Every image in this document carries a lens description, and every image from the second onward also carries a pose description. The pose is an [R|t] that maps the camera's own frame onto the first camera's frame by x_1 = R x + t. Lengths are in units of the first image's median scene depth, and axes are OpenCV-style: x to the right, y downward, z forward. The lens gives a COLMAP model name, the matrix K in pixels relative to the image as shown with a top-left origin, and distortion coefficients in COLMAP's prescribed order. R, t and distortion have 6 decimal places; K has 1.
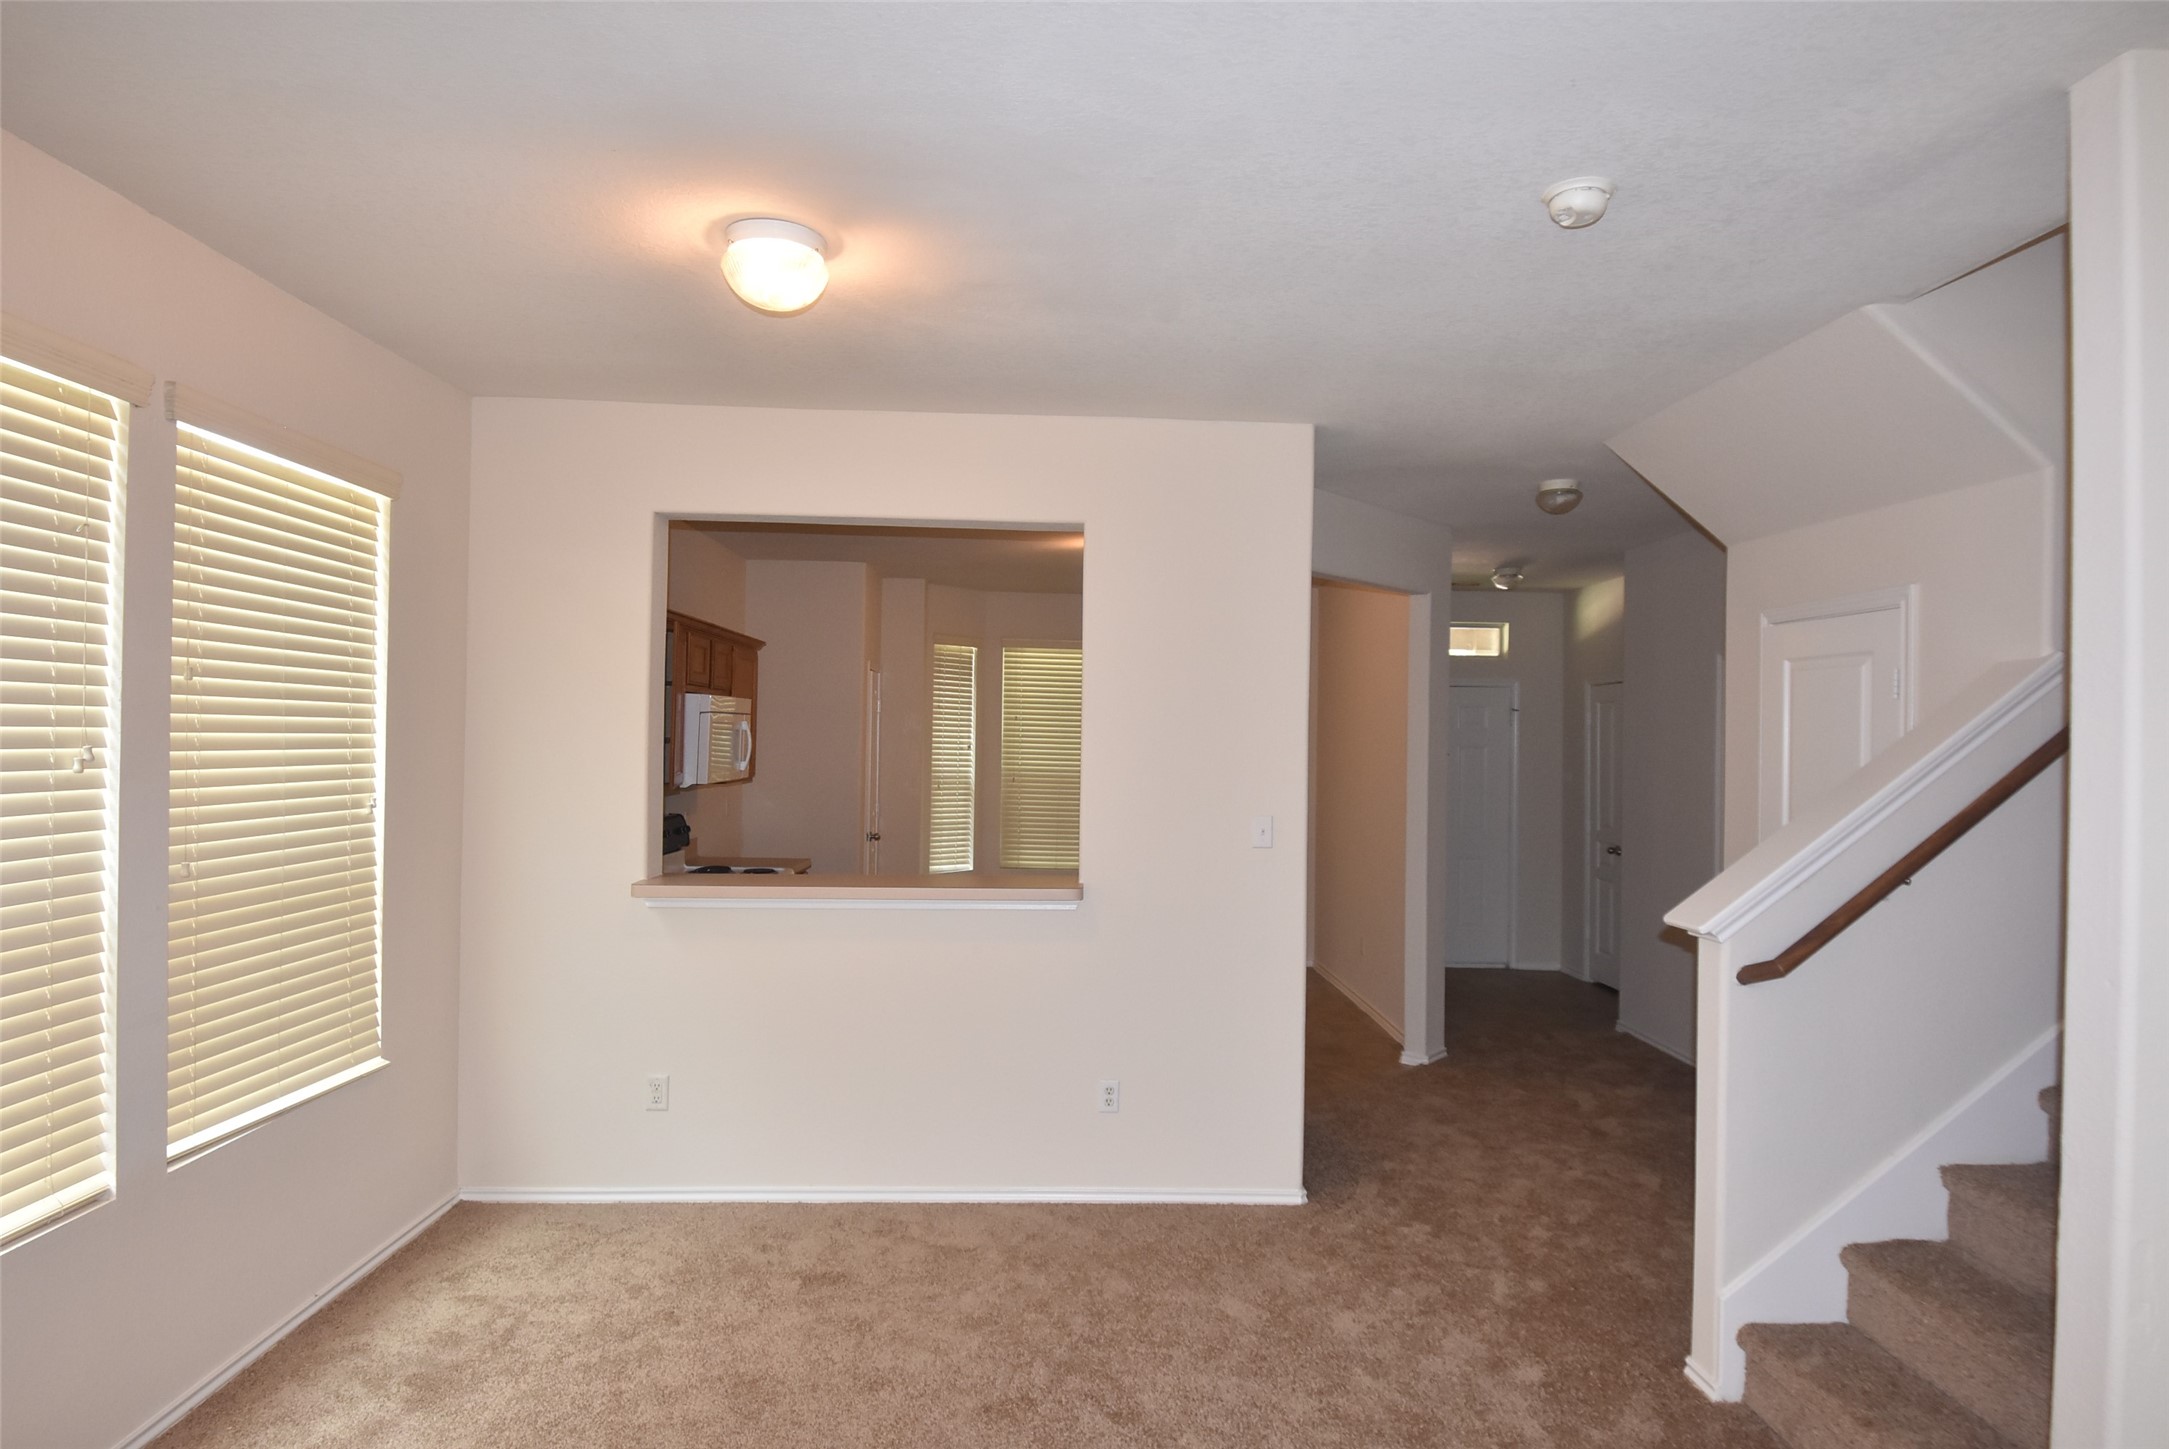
lens RADIAL K [[1170.7, 0, 1099.6], [0, 1170.7, 730.6], [0, 0, 1]] dist [0.008221, -0.023989]
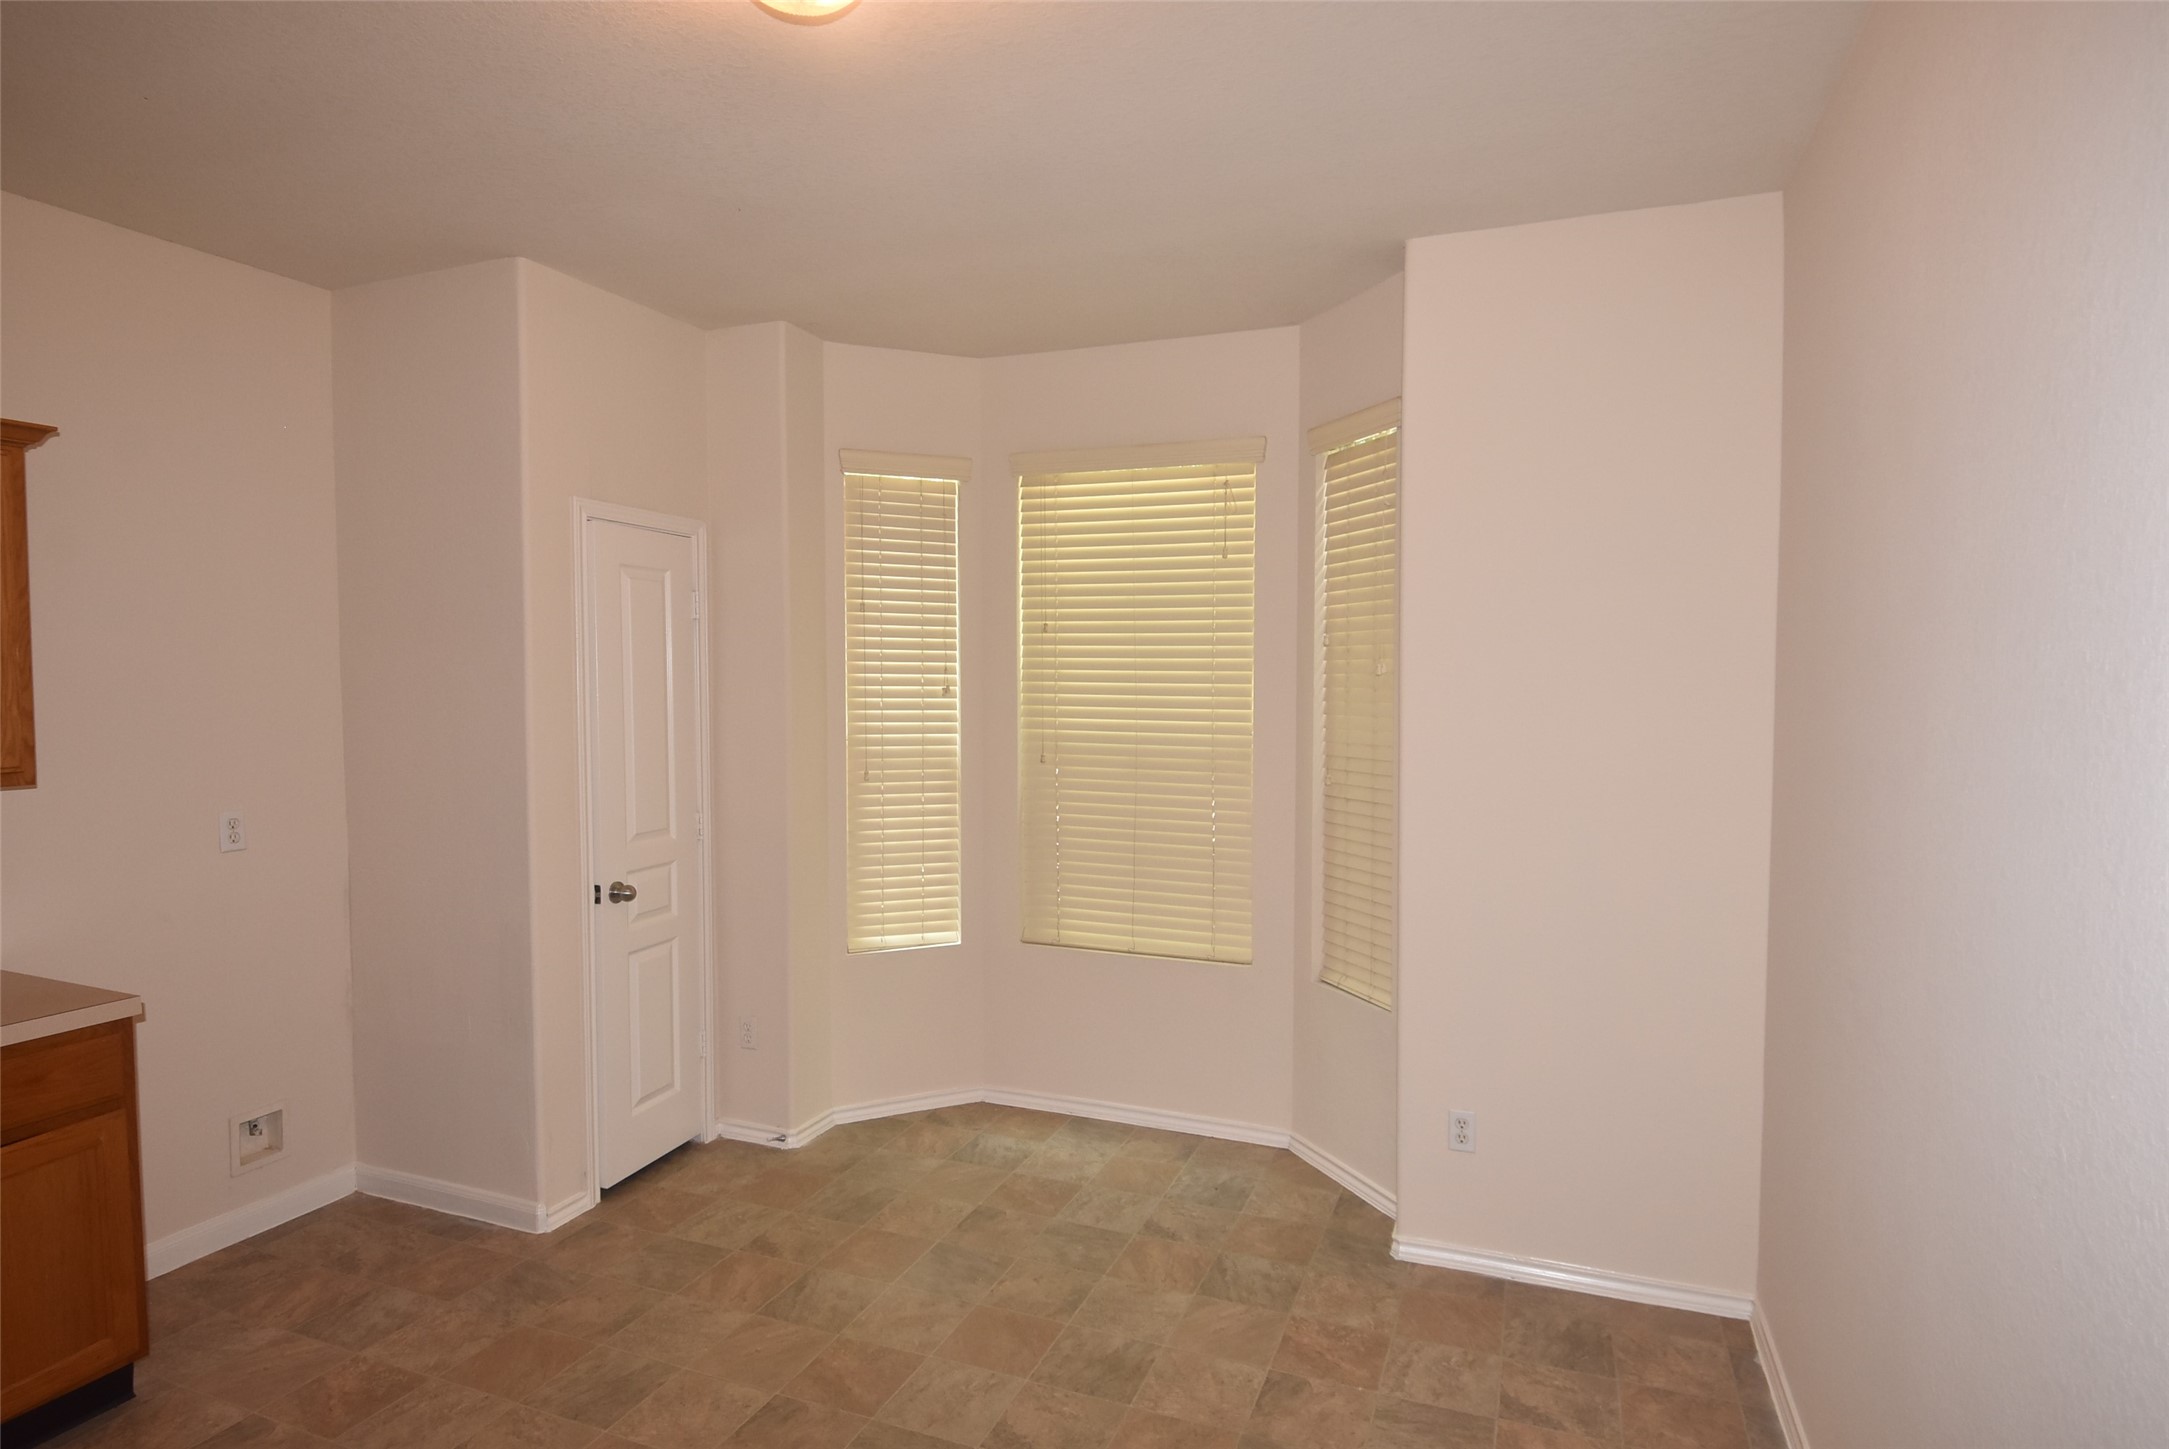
lens RADIAL K [[1170.7, 0, 1087.6], [0, 1170.7, 734.1], [0, 0, 1]] dist [0.008221, -0.023989]
pose [[0.914682, 0.001615, -0.404172, 0.374466], [0.019572, 0.998642, 0.048285, 0.028360], [0.403701, -0.052076, 0.913408, 1.625751]]
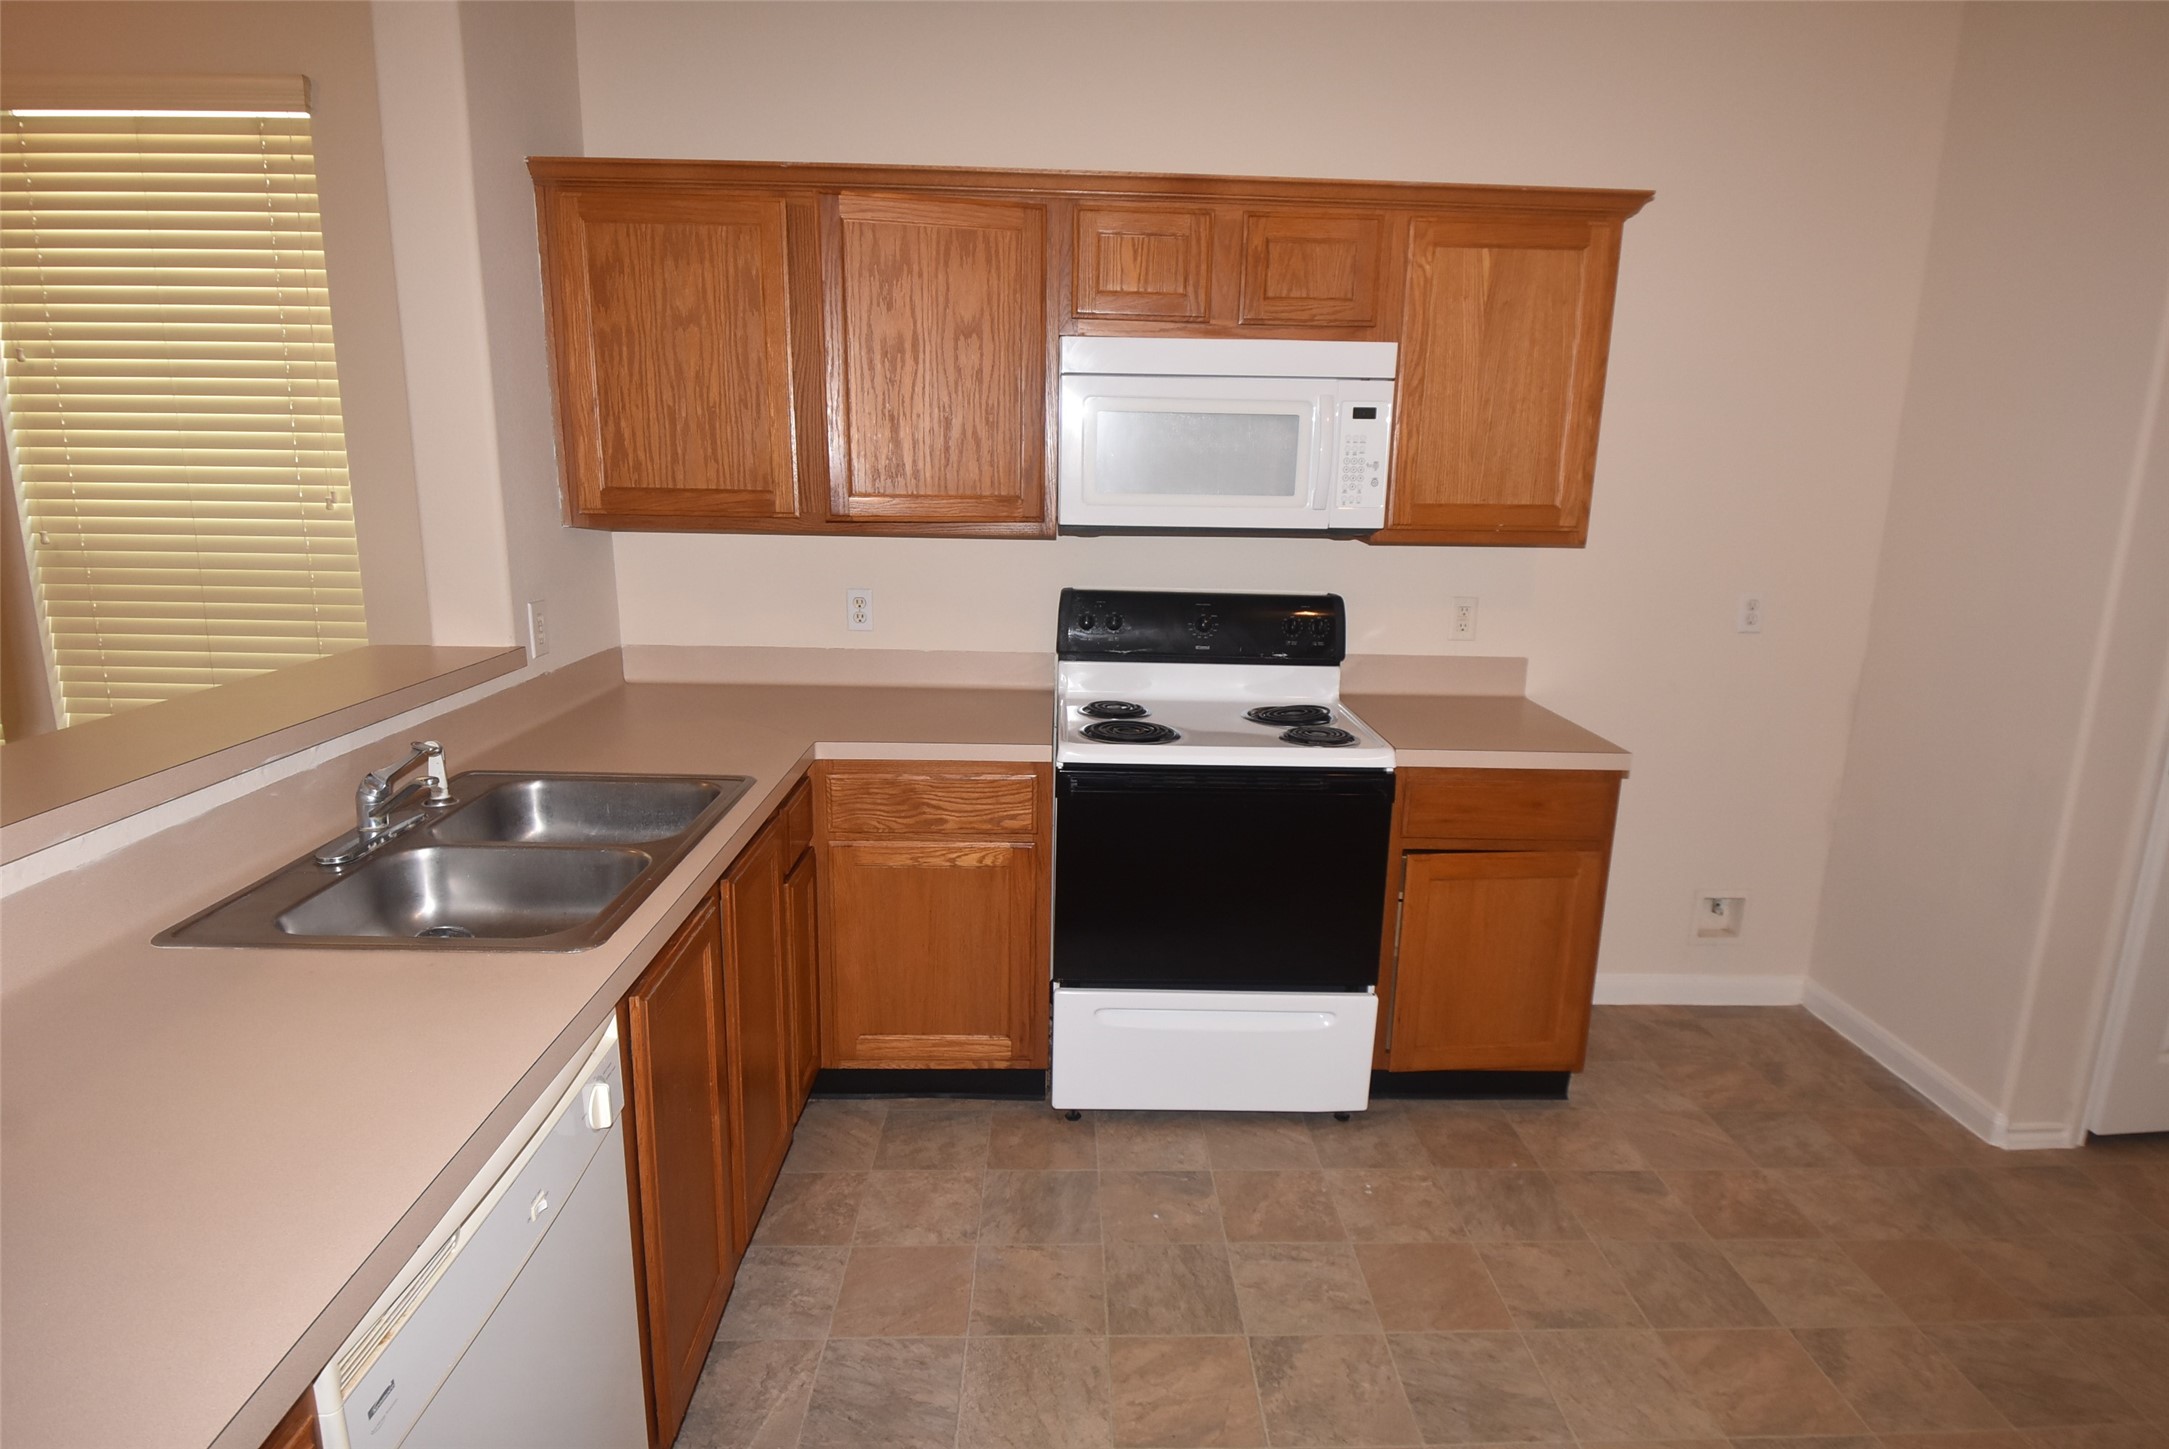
lens RADIAL K [[1170.7, 0, 1103.8], [0, 1170.7, 733.5], [0, 0, 1]] dist [0.008221, -0.023989]
pose [[-0.005852, 0.206338, -0.978463, 0.286587], [-0.014521, 0.978359, 0.206403, 0.049804], [0.999877, 0.015416, -0.002729, 1.700849]]
